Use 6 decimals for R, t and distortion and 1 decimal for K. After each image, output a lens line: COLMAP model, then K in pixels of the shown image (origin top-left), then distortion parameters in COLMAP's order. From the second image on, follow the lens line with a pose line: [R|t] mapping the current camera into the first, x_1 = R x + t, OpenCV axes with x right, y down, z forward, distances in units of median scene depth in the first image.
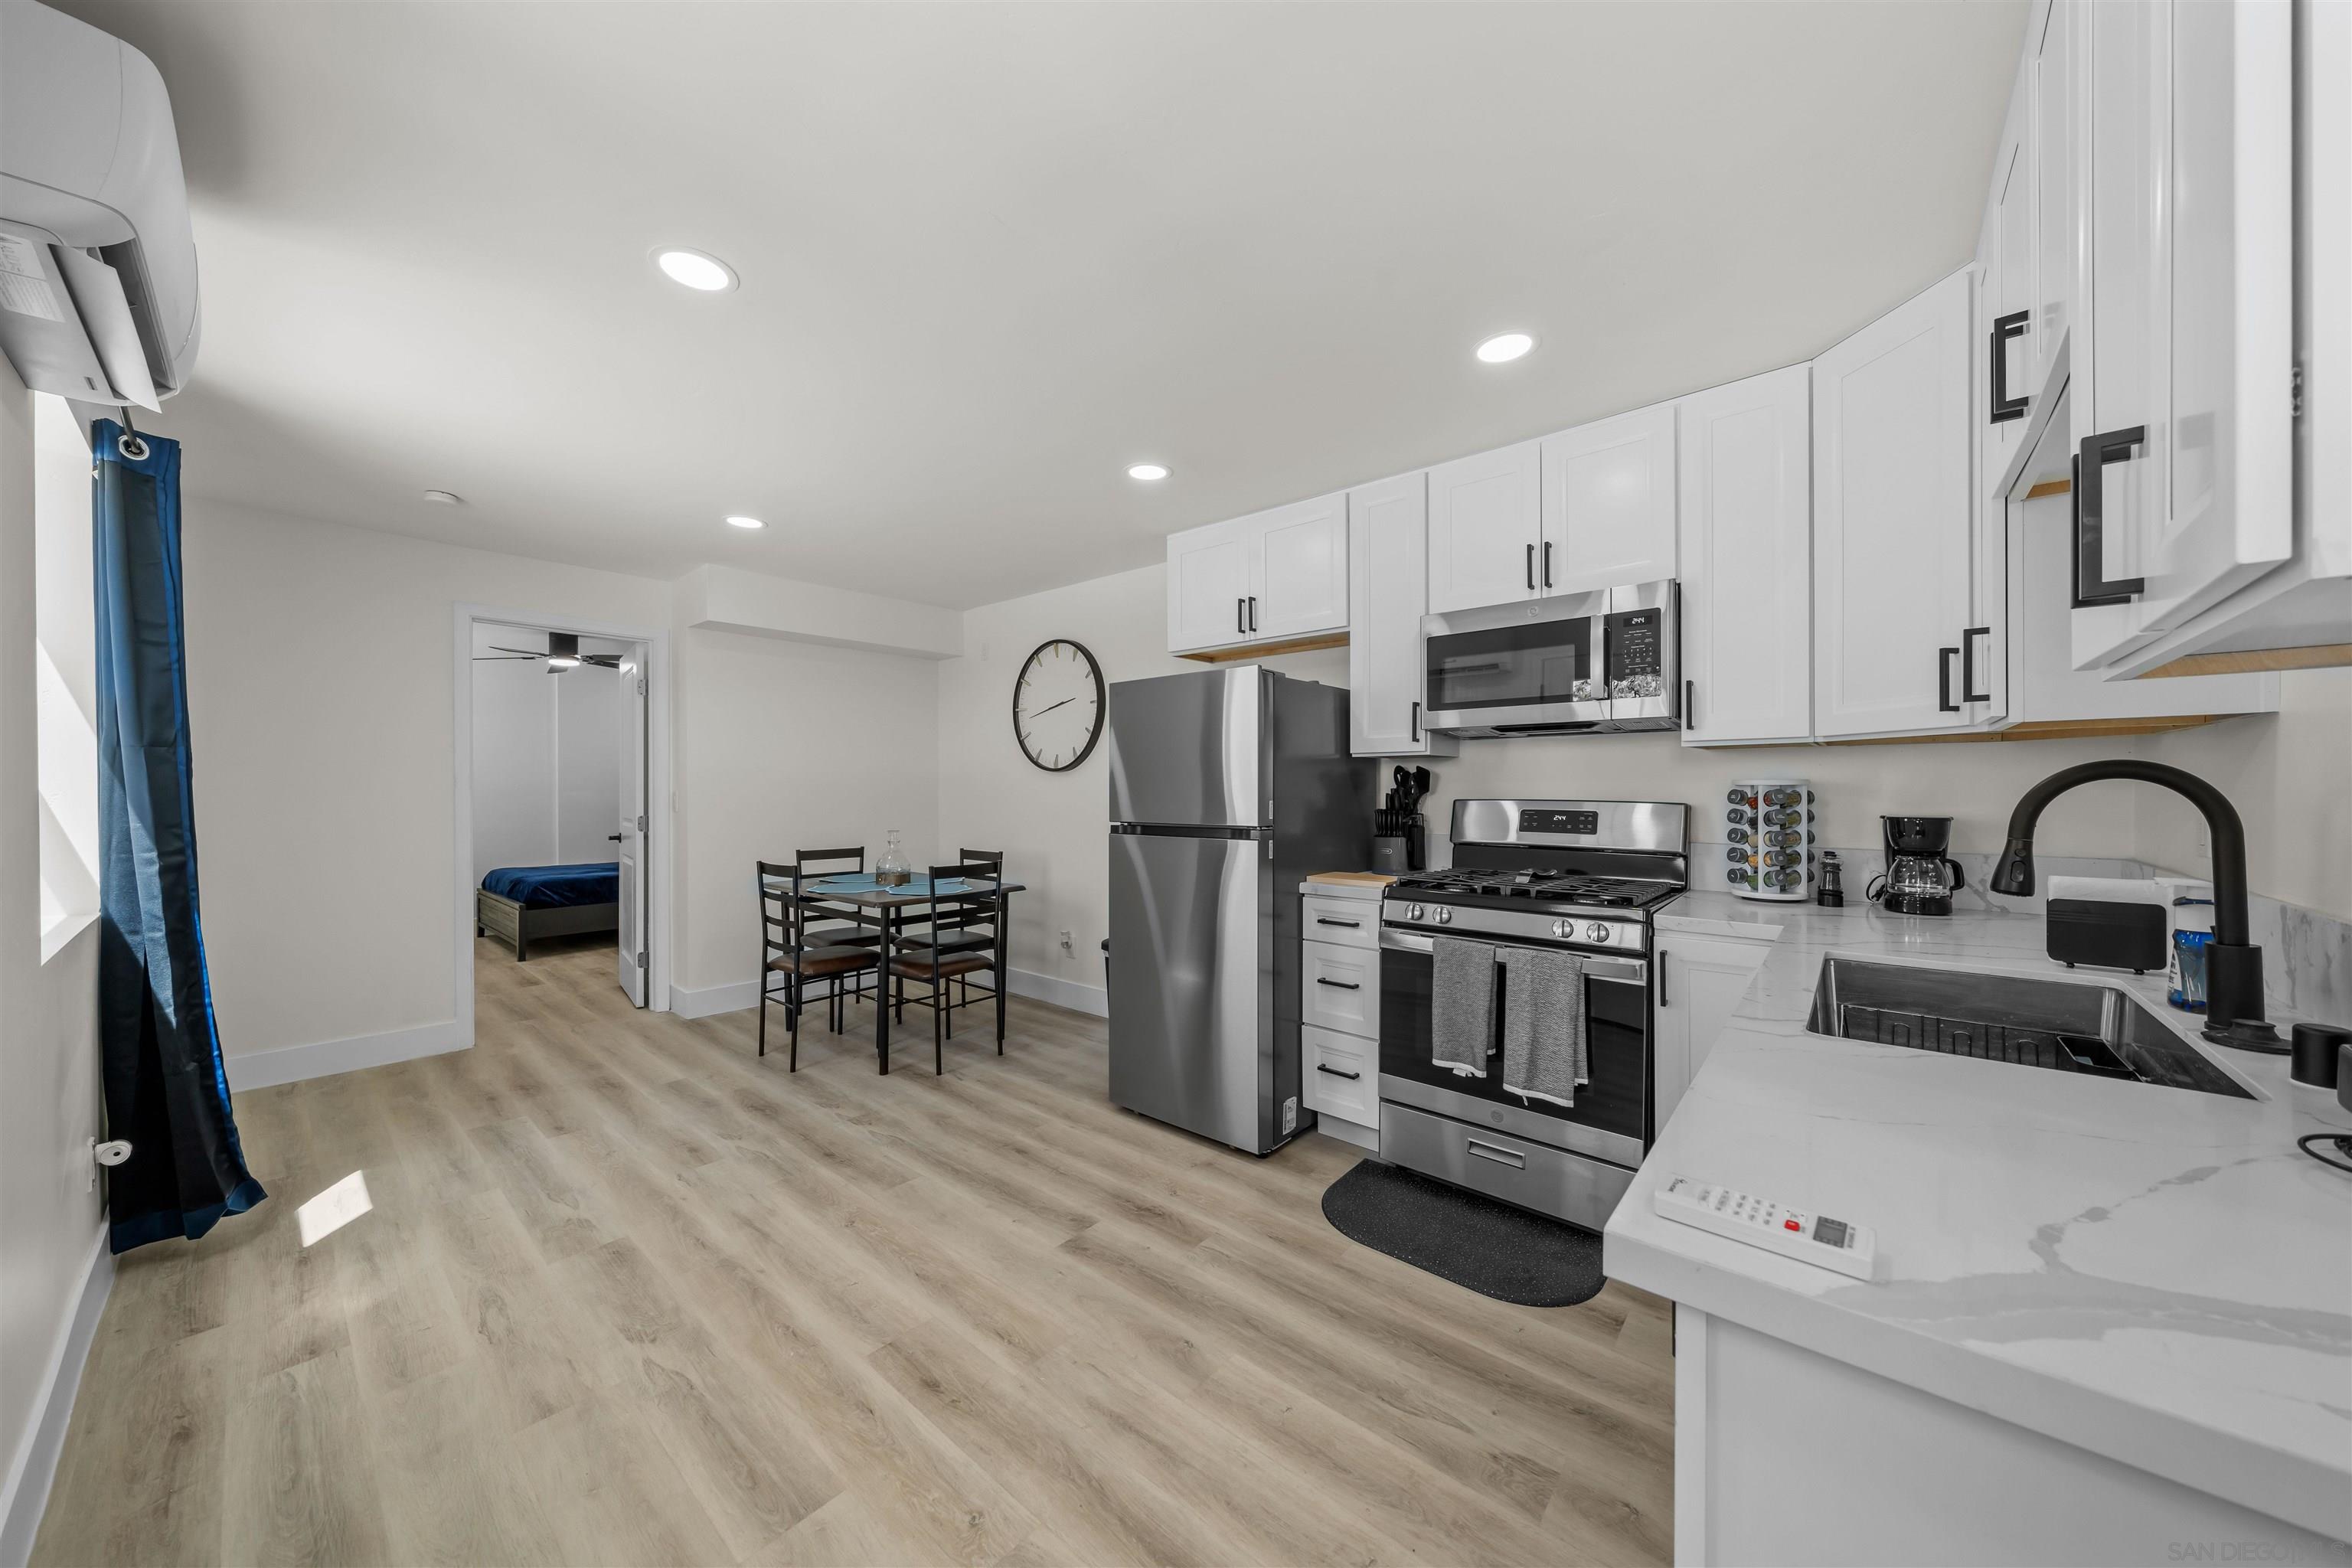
lens RADIAL K [[804.8, 0, 1174.8], [0, 804.8, 792.4], [0, 0, 1]] dist [-0.000518, 0.000215]
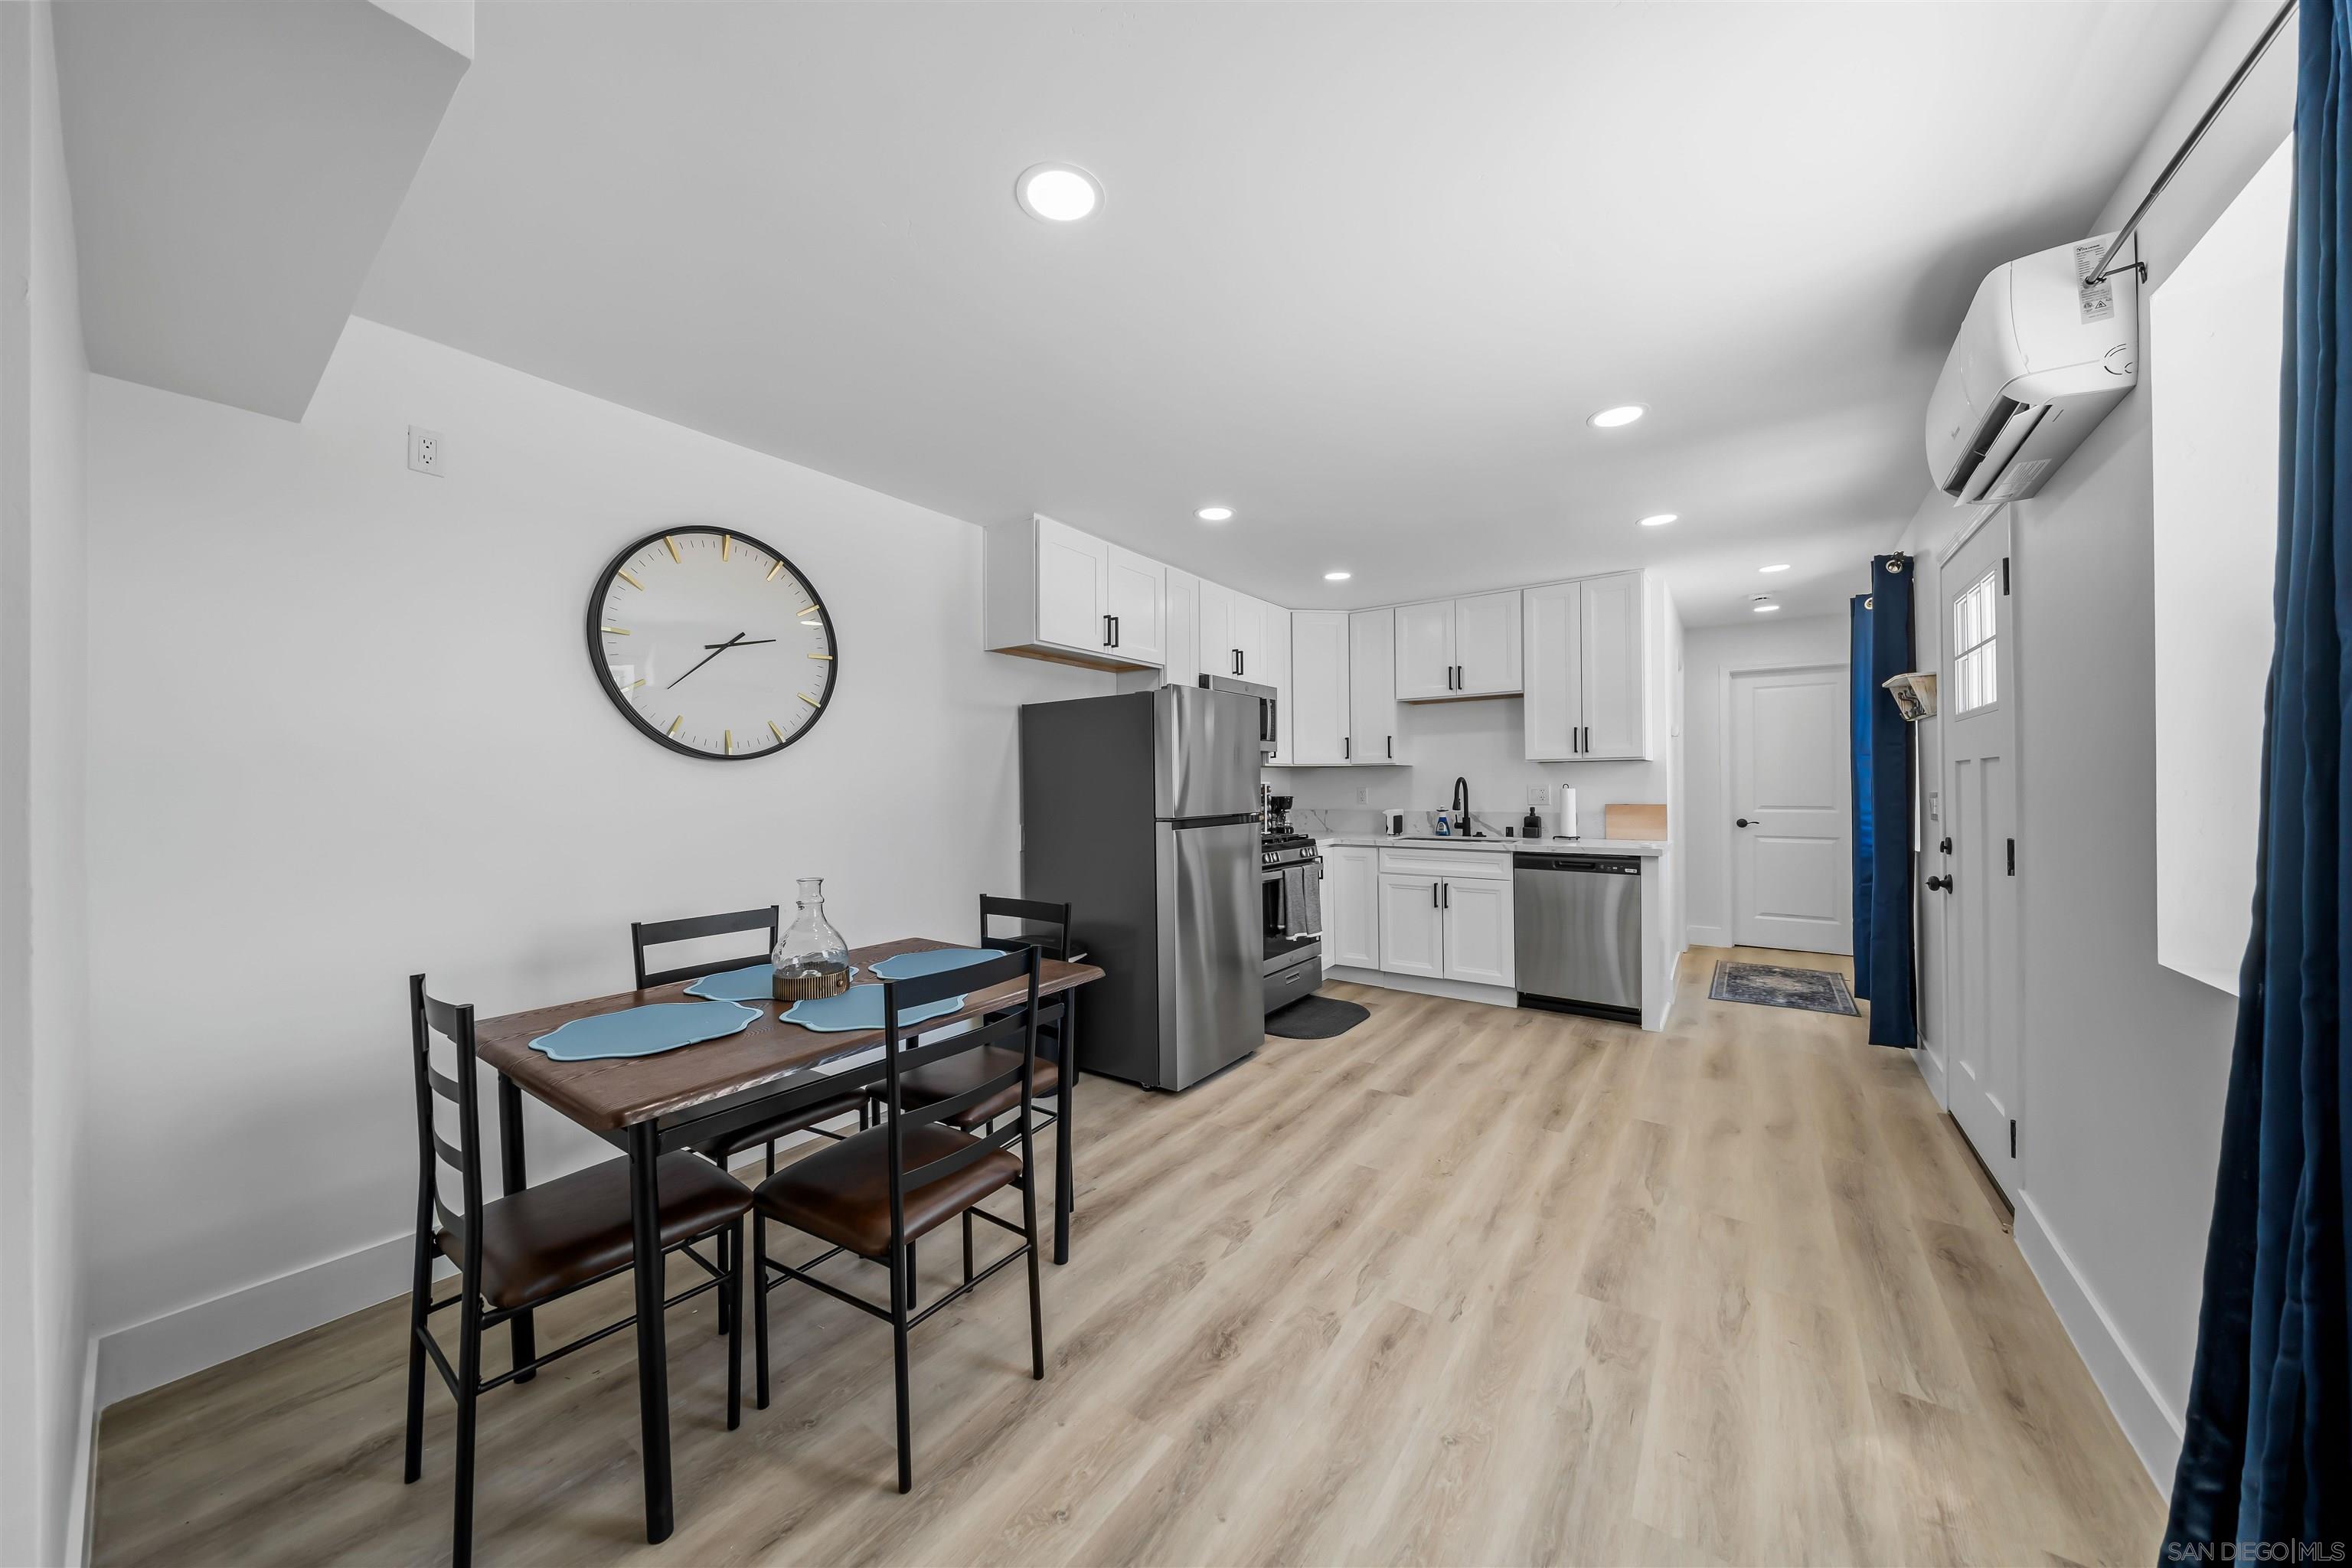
lens RADIAL K [[795.1, 0, 1176.0], [0, 795.1, 784.0], [0, 0, 1]] dist [-0.000399, -0.000124]
pose [[-0.093973, 0.005473, 0.995560, -1.191615], [0.015192, 0.999876, -0.004063, -0.003587], [-0.995459, 0.014743, -0.094045, 1.194306]]
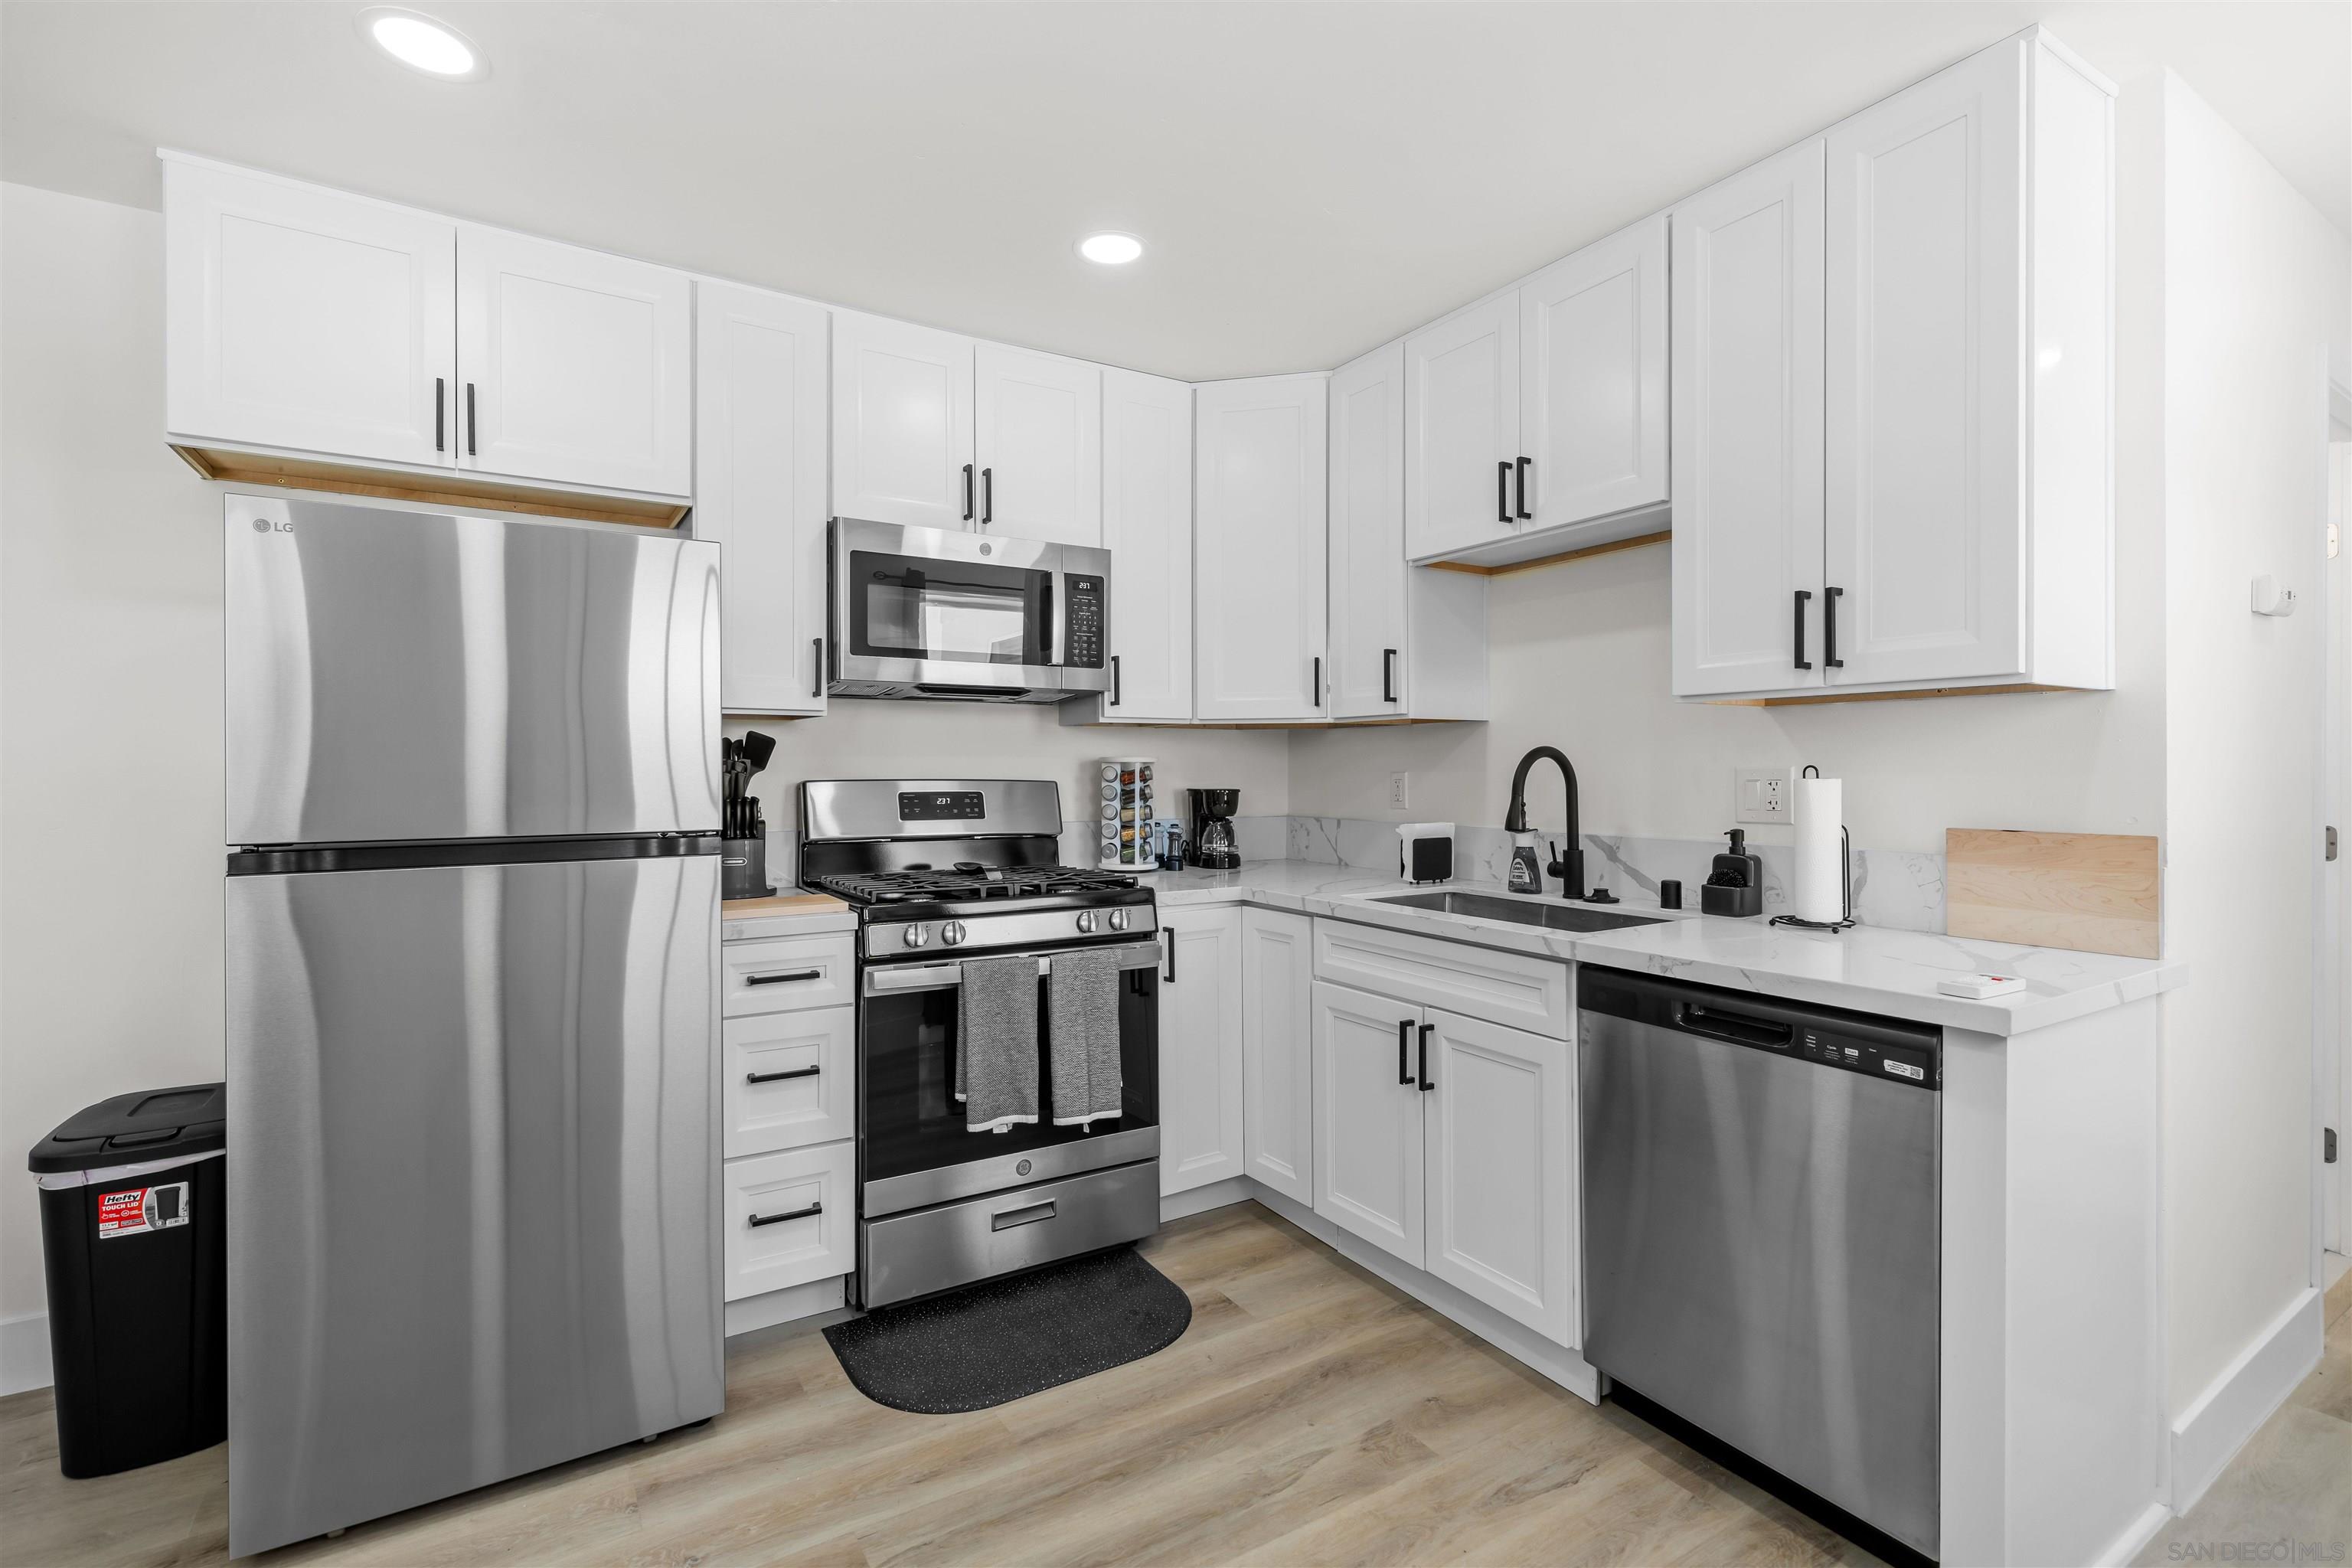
lens RADIAL K [[1061.0, 0, 1179.9], [0, 1061.0, 771.9], [0, 0, 1]] dist [0.018932, -0.012703]
pose [[0.300716, -0.002669, 0.953710, -0.474974], [0.006759, 0.999977, 0.000667, 0.002691], [-0.953690, 0.006246, 0.300727, 0.433776]]
